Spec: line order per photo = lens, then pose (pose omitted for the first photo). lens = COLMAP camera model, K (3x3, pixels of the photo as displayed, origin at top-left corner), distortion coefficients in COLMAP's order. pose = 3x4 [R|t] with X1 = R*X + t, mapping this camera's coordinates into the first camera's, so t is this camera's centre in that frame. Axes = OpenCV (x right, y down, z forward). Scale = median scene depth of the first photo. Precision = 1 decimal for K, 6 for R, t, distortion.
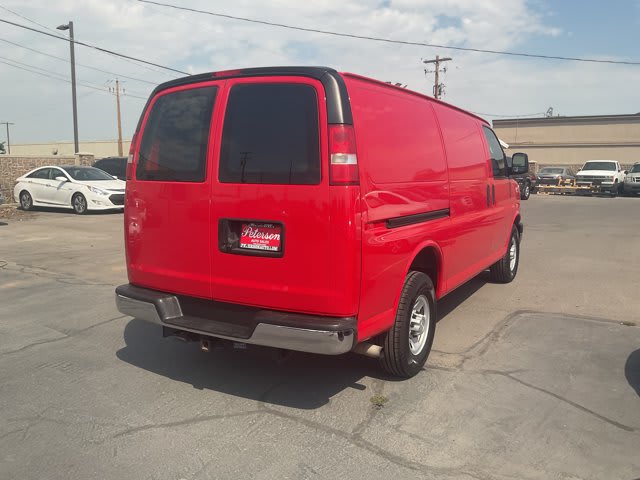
lens RADIAL K [[524.7, 0, 320.0], [0, 524.7, 240.0], [0, 0, 1]] dist [0.098115, -0.168253]
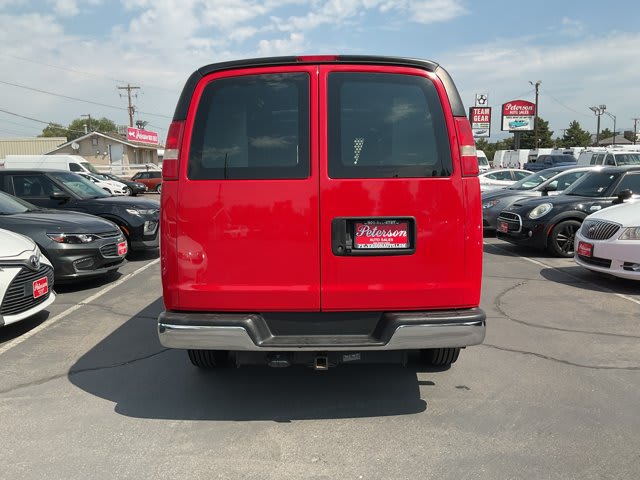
lens RADIAL K [[524.7, 0, 320.0], [0, 524.7, 240.0], [0, 0, 1]] dist [0.098115, -0.168253]
pose [[0.873976, -0.061556, 0.482055, -0.653279], [0.080552, 0.996573, -0.018785, 0.011622], [-0.479247, 0.055248, 0.875940, 0.231407]]
